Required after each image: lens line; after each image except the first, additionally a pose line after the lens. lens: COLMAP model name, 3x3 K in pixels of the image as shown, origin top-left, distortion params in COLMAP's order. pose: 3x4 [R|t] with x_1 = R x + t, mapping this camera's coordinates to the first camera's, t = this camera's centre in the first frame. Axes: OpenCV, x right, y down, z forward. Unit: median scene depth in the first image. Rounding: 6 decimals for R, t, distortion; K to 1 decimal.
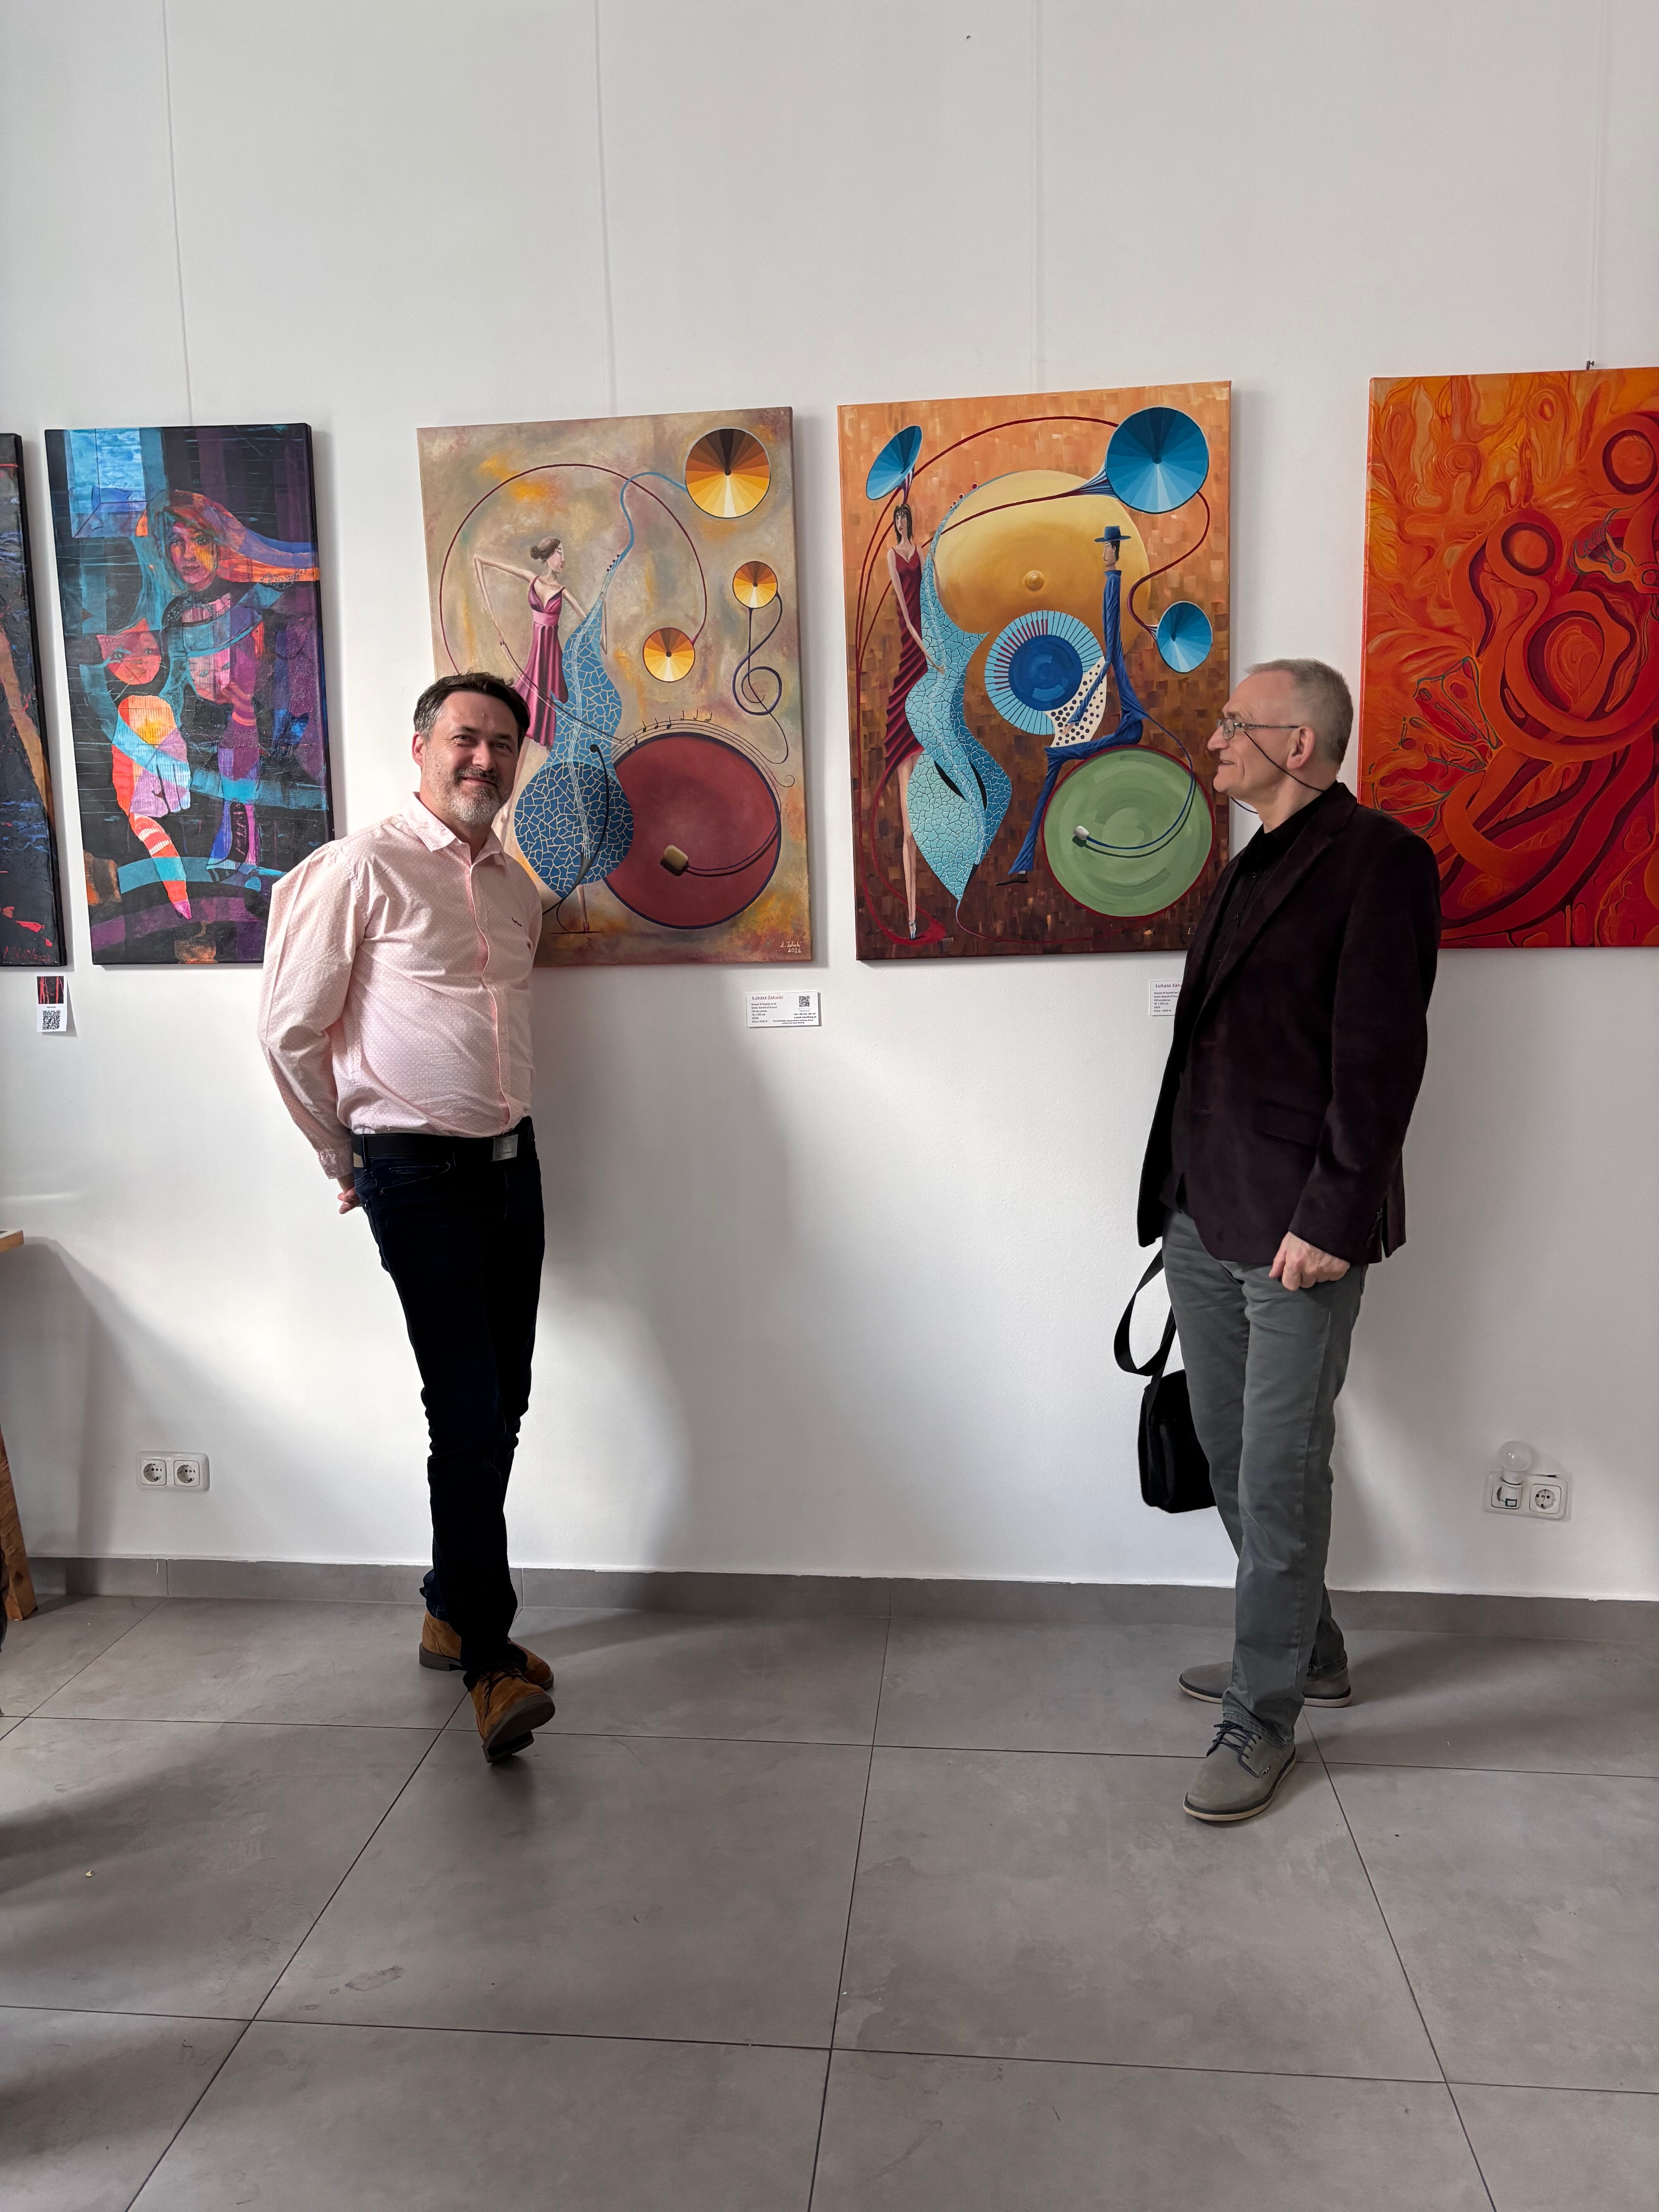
lens RADIAL K [[1664.6, 0, 829.5], [0, 1664.6, 1106.0], [0, 0, 1]] dist [0.021240, -0.008419]
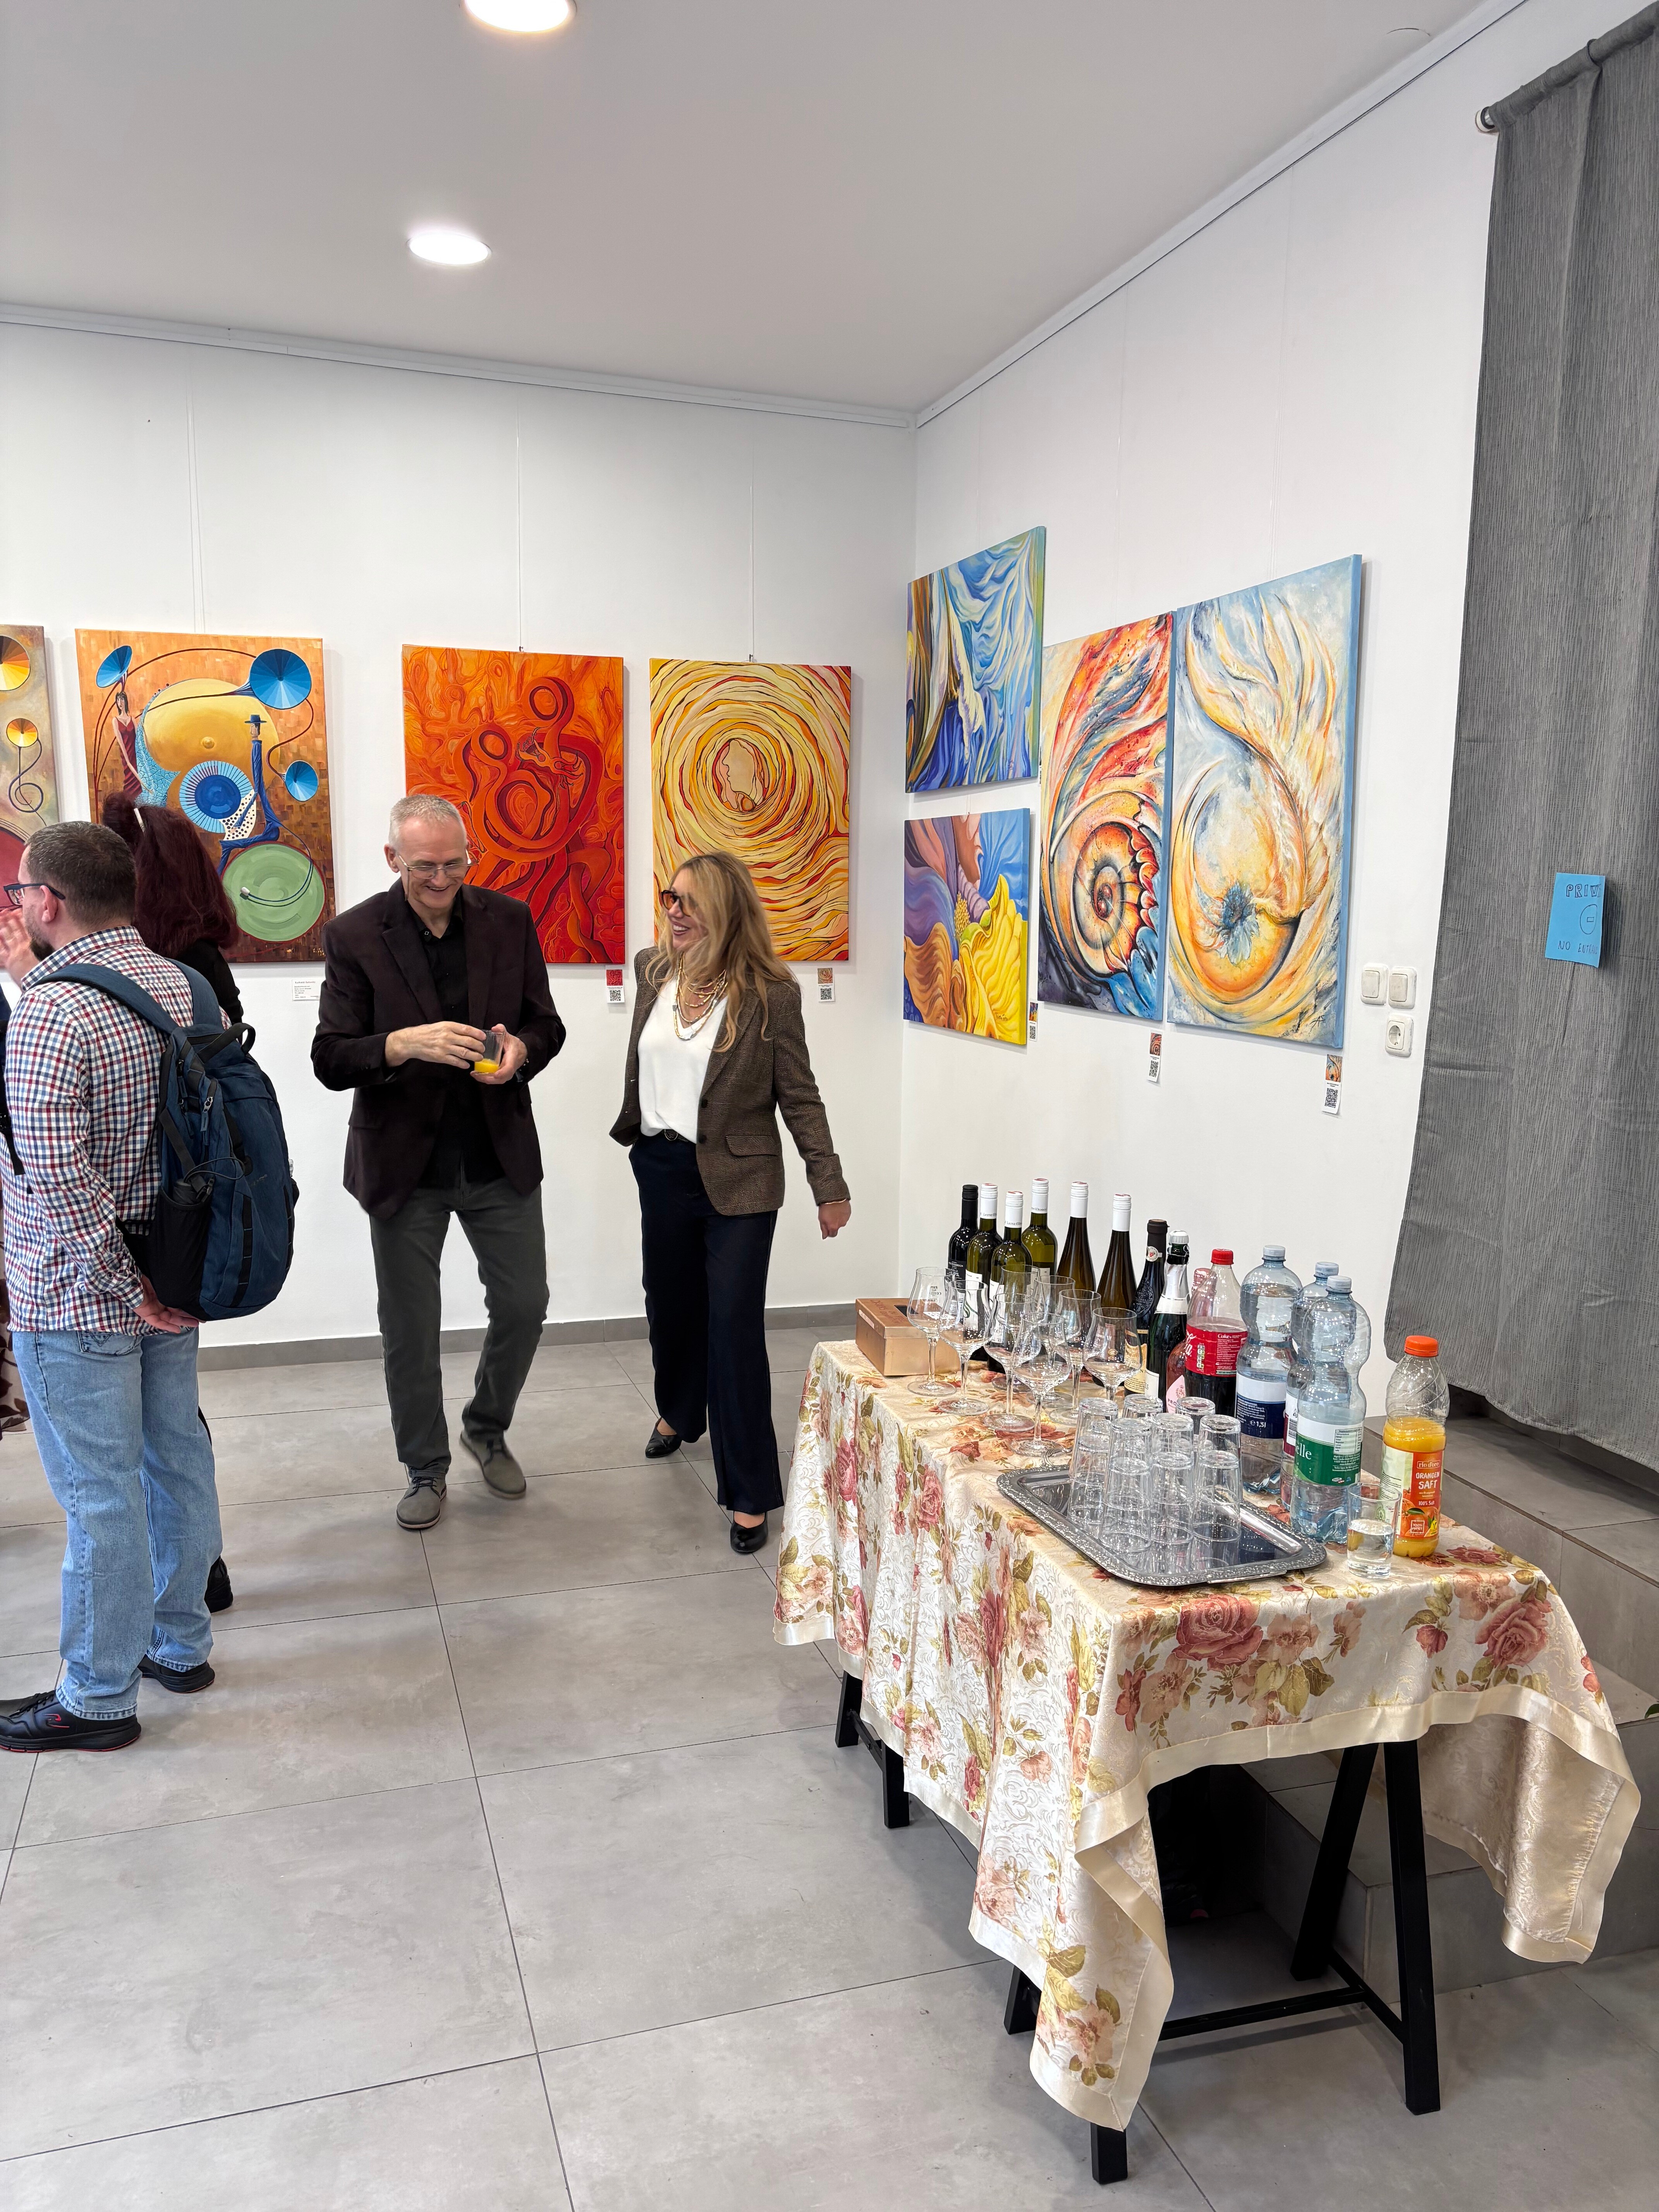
lens RADIAL K [[1664.6, 0, 829.5], [0, 1664.6, 1106.0], [0, 0, 1]] dist [0.021240, -0.008419]
pose [[0.919122, -0.029667, 0.392855, 0.025153], [0.025988, 0.999554, 0.014682, 0.043988], [-0.393115, -0.003285, 0.919483, -0.794043]]
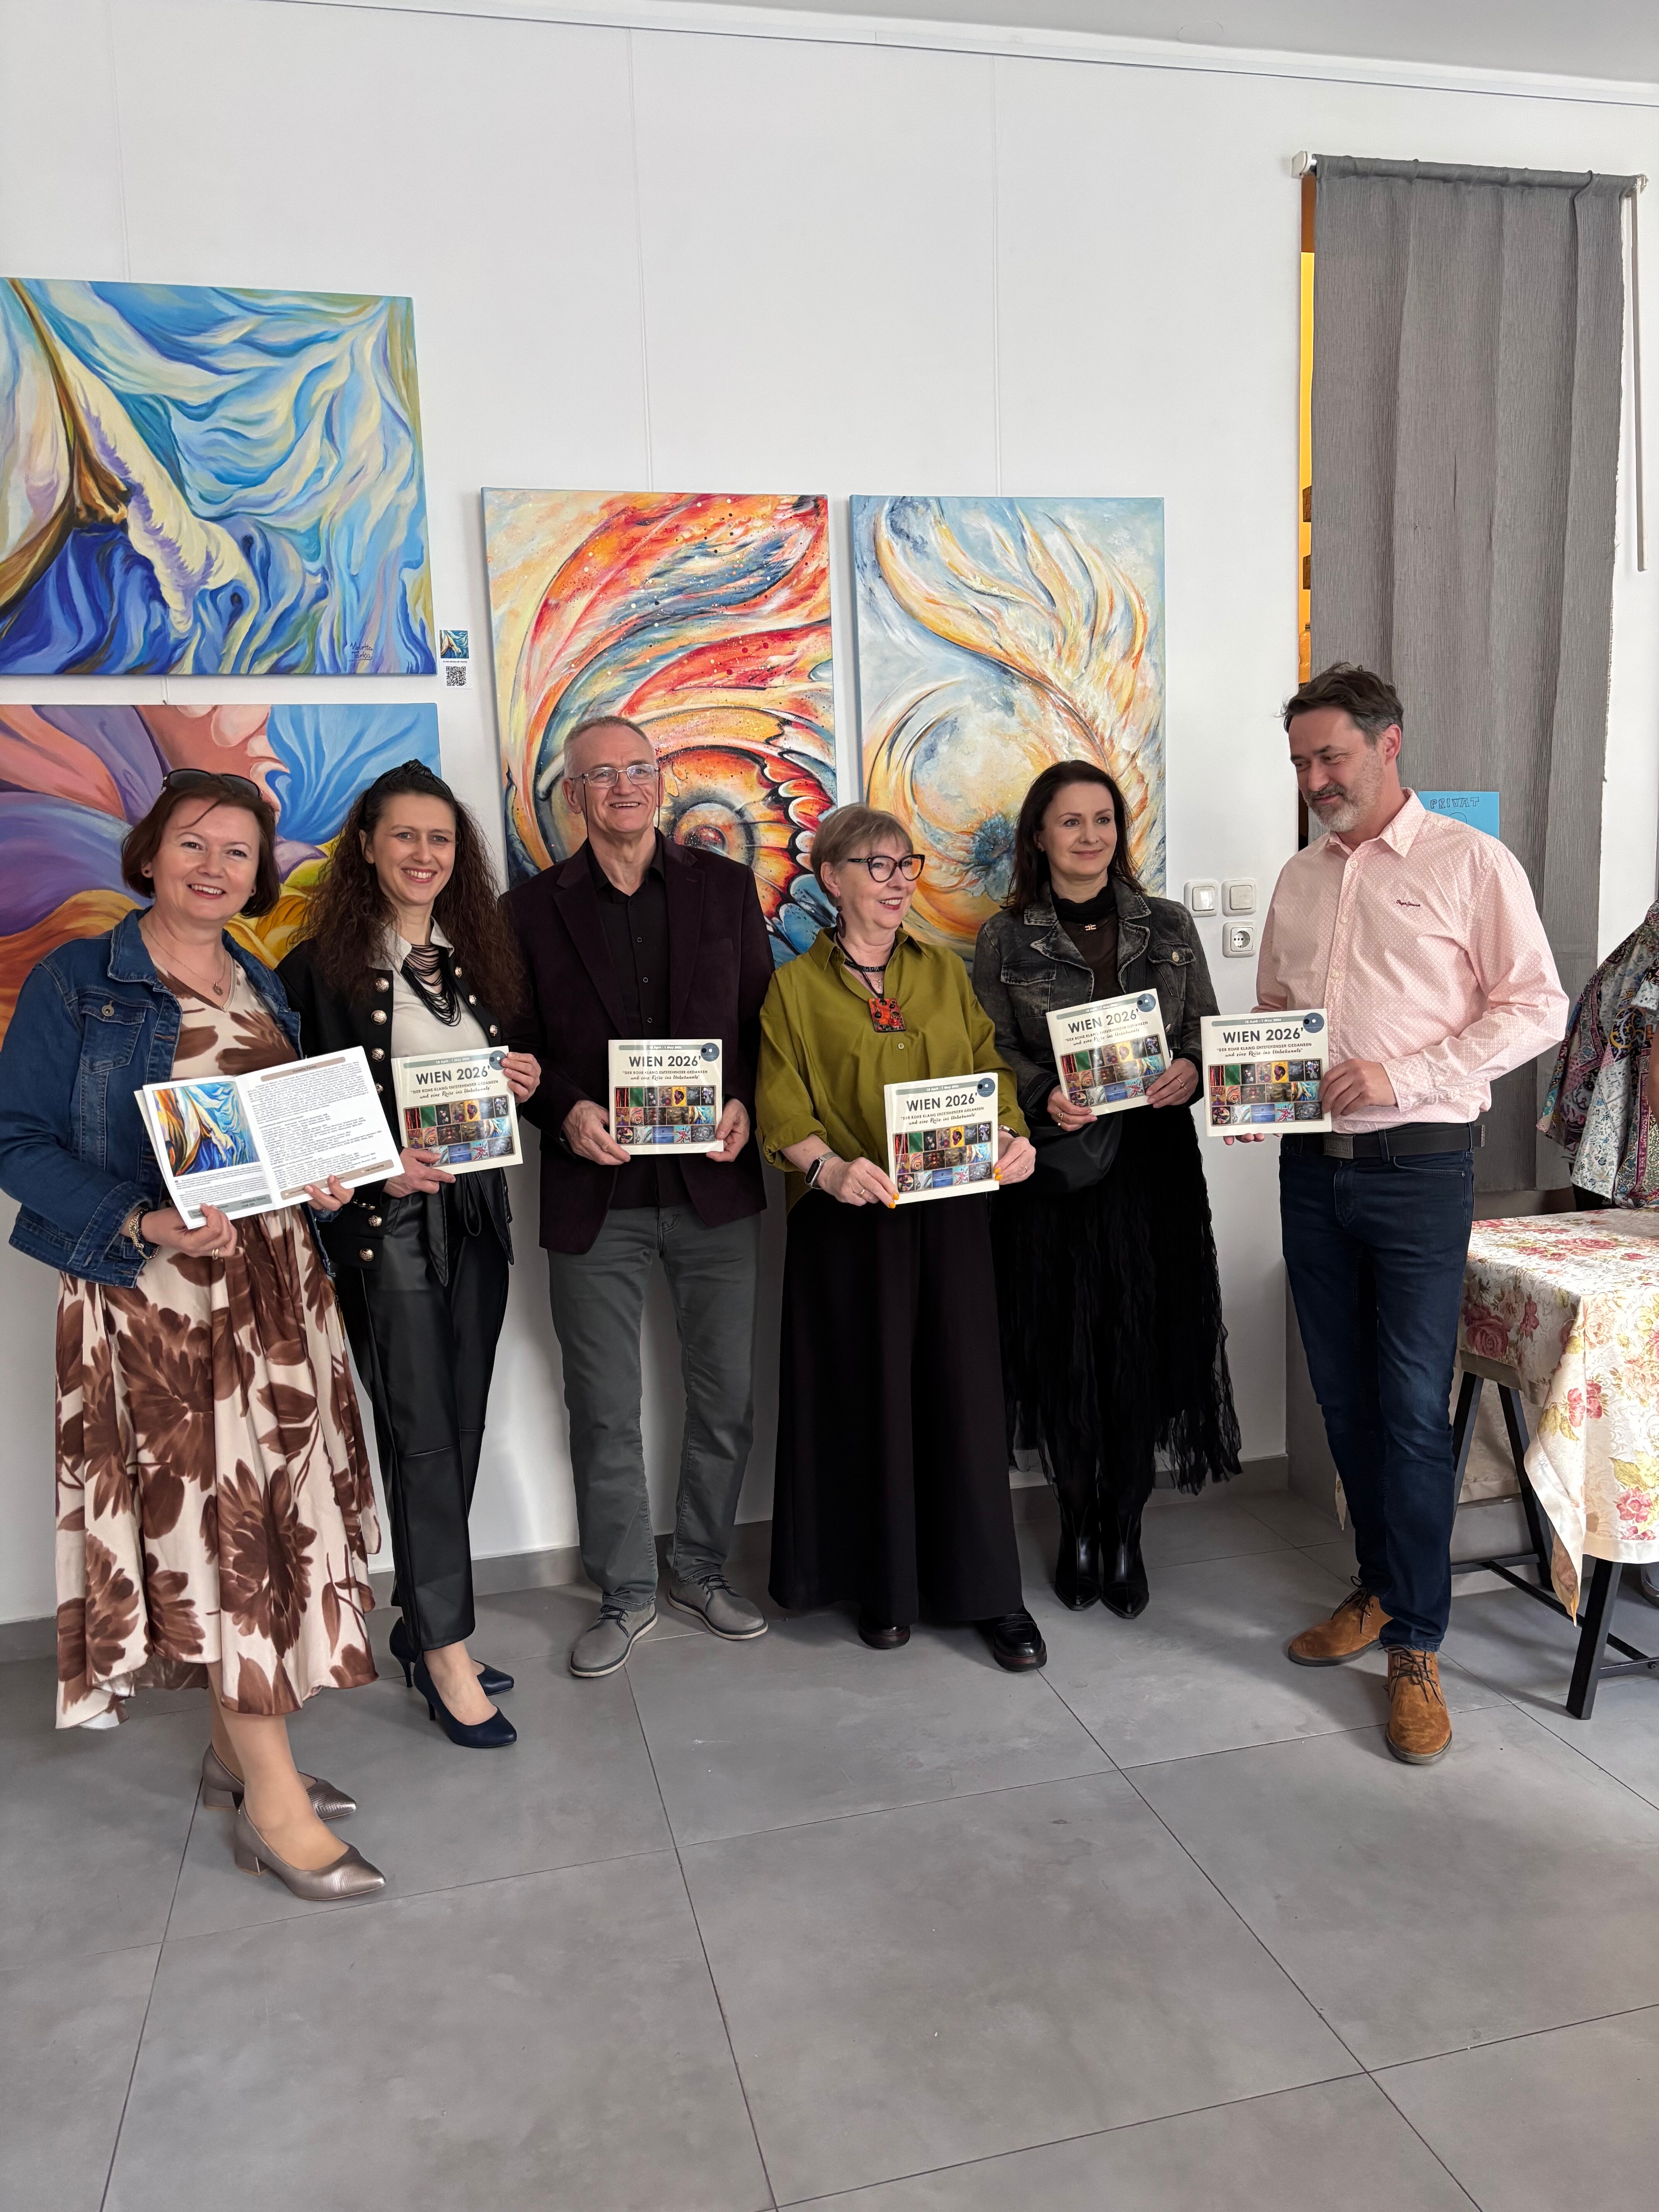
lens RADIAL K [[1664.6, 0, 829.5], [0, 1664.6, 1106.0], [0, 0, 1]] dist [0.021240, -0.008419]
pose [[-0.323976, -0.103631, 0.940372, -0.281848], [0.160851, 0.973477, 0.162695, -0.106767], [-0.932291, 0.203969, -0.298714, 0.735435]]
